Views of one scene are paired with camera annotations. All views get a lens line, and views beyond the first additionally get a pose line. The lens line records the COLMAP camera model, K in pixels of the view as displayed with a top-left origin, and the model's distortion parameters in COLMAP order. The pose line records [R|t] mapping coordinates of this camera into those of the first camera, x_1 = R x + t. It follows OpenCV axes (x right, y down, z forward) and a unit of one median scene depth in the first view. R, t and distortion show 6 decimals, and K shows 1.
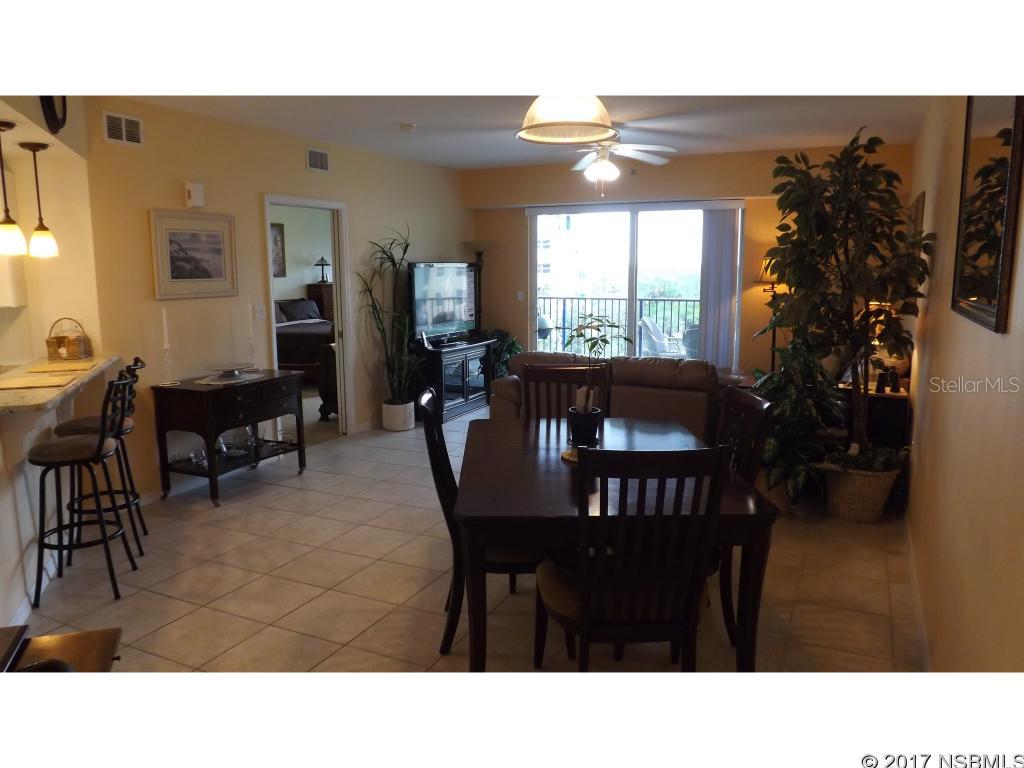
lens RADIAL K [[748.7, 0, 501.8], [0, 748.7, 381.2], [0, 0, 1]] dist [-0.064089, 0.032206]
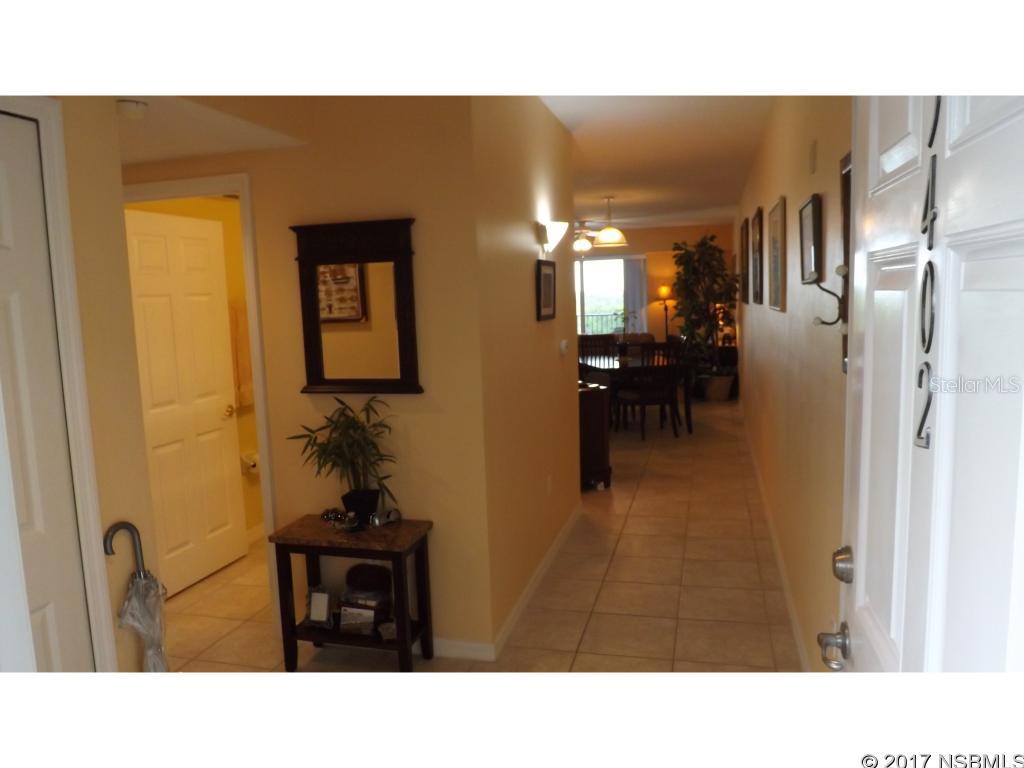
lens RADIAL K [[748.7, 0, 515.6], [0, 748.7, 384.8], [0, 0, 1]] dist [-0.064089, 0.032206]
pose [[0.979494, -0.060016, 0.192329, -0.563782], [0.067060, 0.997288, -0.030318, 0.169193], [-0.189988, 0.042593, 0.980862, -1.125121]]
